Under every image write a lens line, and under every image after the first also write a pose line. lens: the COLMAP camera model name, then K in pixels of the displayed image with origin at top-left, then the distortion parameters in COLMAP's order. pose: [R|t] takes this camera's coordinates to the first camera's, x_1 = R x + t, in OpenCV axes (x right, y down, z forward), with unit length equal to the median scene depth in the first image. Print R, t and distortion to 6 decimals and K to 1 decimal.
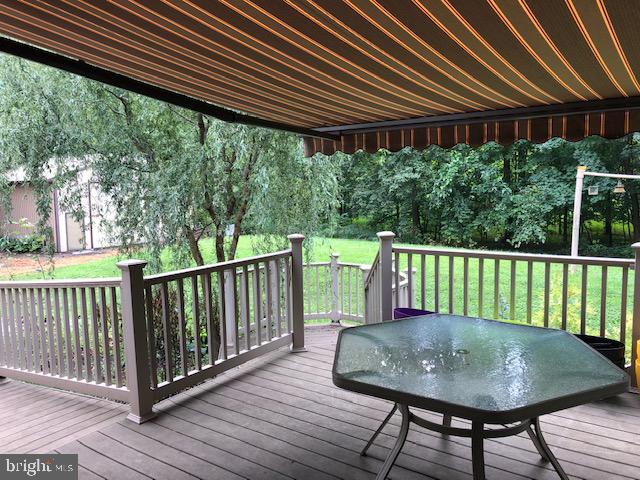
lens RADIAL K [[536.7, 0, 320.0], [0, 536.7, 240.0], [0, 0, 1]] dist [0.084396, -0.129175]
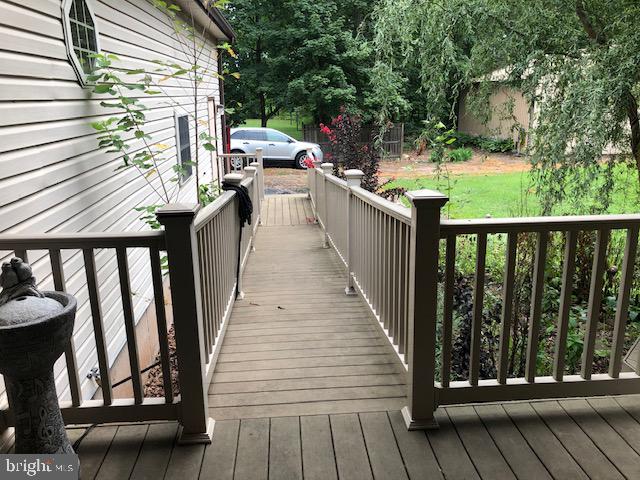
lens RADIAL K [[536.7, 0, 320.0], [0, 536.7, 240.0], [0, 0, 1]] dist [0.084396, -0.129175]
pose [[0.650477, 0.224942, -0.725452, 0.035235], [-0.095464, 0.971777, 0.215722, -0.028182], [0.753503, -0.071067, 0.653592, 0.464583]]
